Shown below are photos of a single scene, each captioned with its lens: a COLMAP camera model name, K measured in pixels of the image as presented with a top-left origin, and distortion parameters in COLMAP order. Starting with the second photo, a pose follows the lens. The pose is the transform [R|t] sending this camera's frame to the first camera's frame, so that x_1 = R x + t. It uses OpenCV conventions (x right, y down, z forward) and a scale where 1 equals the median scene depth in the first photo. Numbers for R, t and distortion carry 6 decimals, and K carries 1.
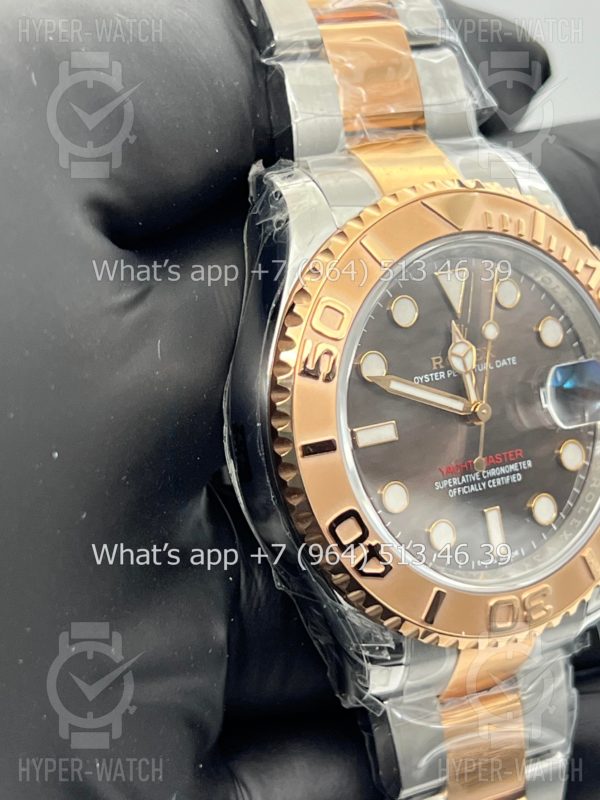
lens RADIAL K [[1926.7, 0, 300.0], [0, 1926.7, 400.0], [0, 0, 1]] dist [0.233584, -0.091353]
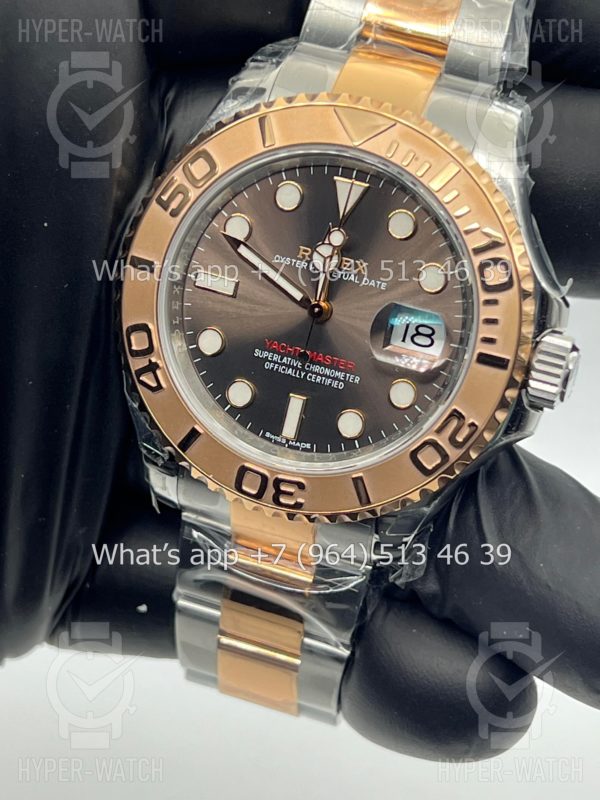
lens RADIAL K [[1926.7, 0, 300.0], [0, 1926.7, 400.0], [0, 0, 1]] dist [0.233584, -0.091353]
pose [[0.619636, 0.411610, -0.668303, 0.841759], [-0.382288, 0.901909, 0.201040, -0.164455], [0.685498, 0.130912, 0.716208, 0.218350]]
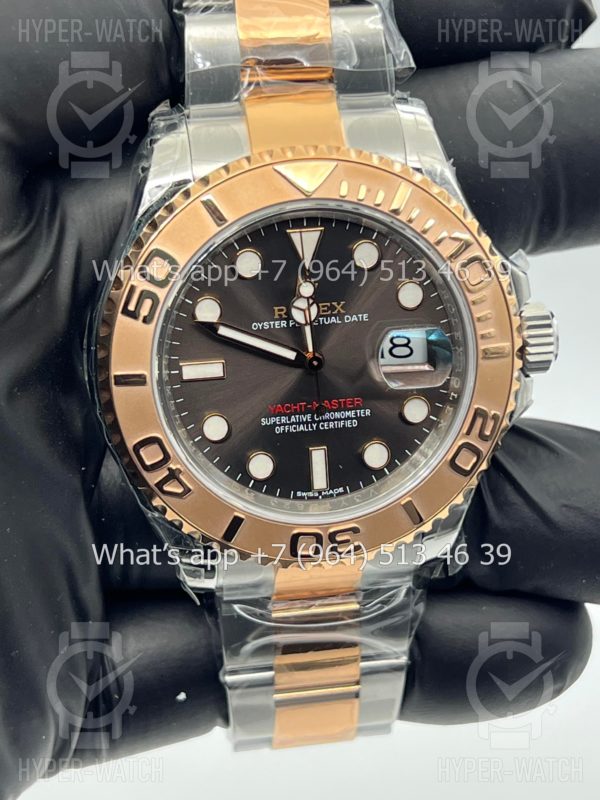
lens RADIAL K [[1926.7, 0, 300.0], [0, 1926.7, 400.0], [0, 0, 1]] dist [0.233584, -0.091353]
pose [[0.918713, 0.187457, -0.347601, 0.471698], [-0.119048, 0.970679, 0.208832, -0.201062], [0.376556, -0.150475, 0.914091, -0.005063]]
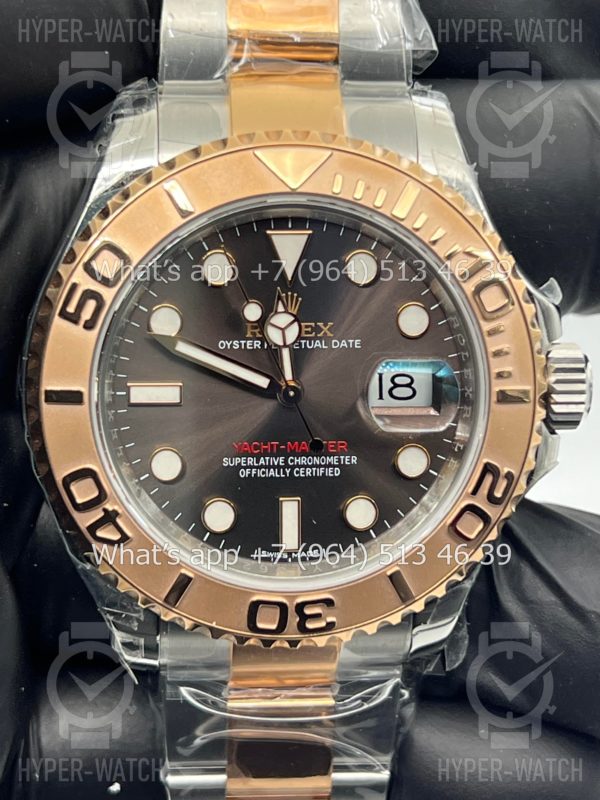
lens RADIAL K [[1926.7, 0, 300.0], [0, 1926.7, 400.0], [0, 0, 1]] dist [0.233584, -0.091353]
pose [[0.886466, 0.217240, -0.408638, 0.467760], [-0.173736, 0.974612, 0.141234, -0.119004], [0.428946, -0.054204, 0.901703, 0.190397]]
